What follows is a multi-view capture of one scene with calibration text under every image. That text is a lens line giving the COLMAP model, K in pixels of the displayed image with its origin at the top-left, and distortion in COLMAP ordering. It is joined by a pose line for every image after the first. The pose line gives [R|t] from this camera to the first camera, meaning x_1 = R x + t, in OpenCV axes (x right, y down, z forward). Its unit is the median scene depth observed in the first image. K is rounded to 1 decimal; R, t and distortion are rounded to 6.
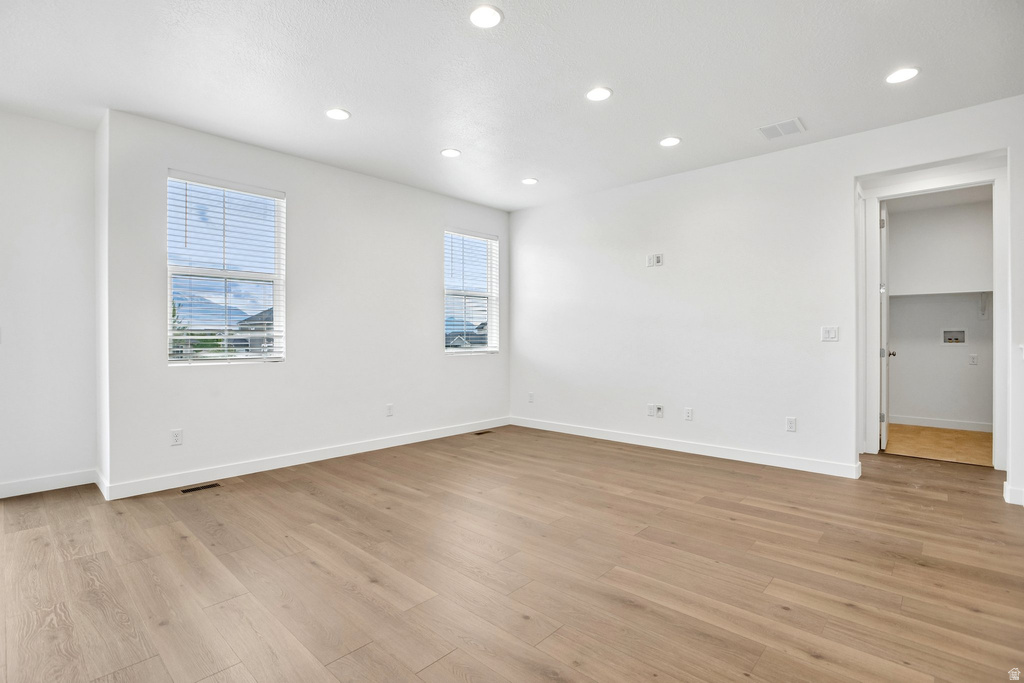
lens RADIAL K [[484.5, 0, 504.7], [0, 484.5, 342.6], [0, 0, 1]] dist [-0.014000, 0.002780]
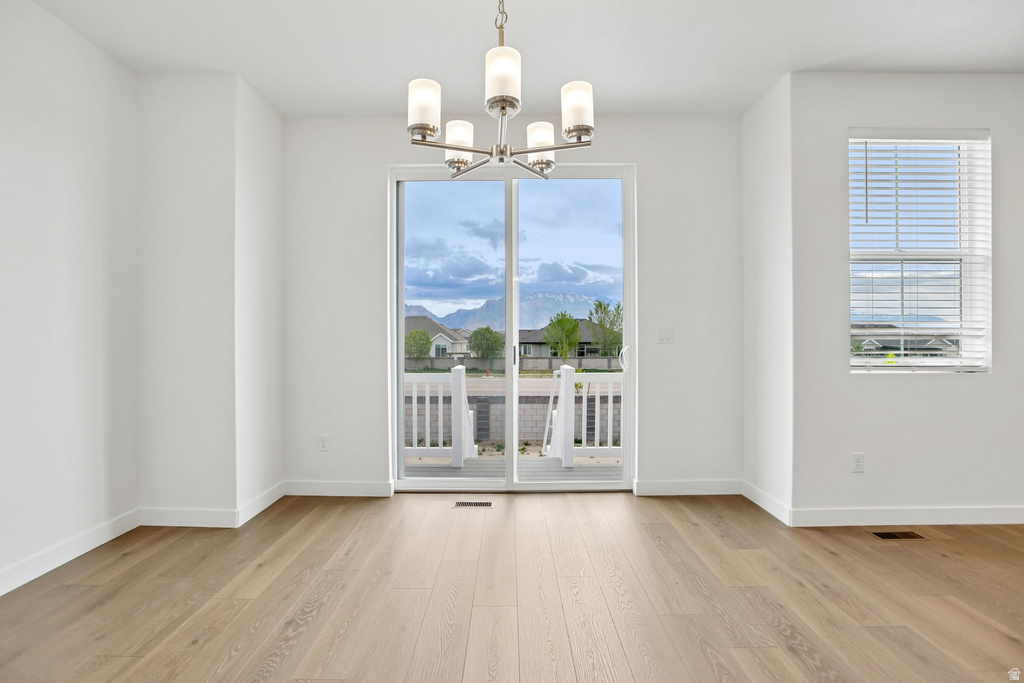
lens RADIAL K [[484.5, 0, 514.5], [0, 484.5, 340.5], [0, 0, 1]] dist [-0.014000, 0.002780]
pose [[0.677781, 0.004695, -0.735249, -0.331986], [-0.010221, 0.999943, -0.003037, 0.001688], [0.735193, 0.009573, 0.677791, 0.028357]]
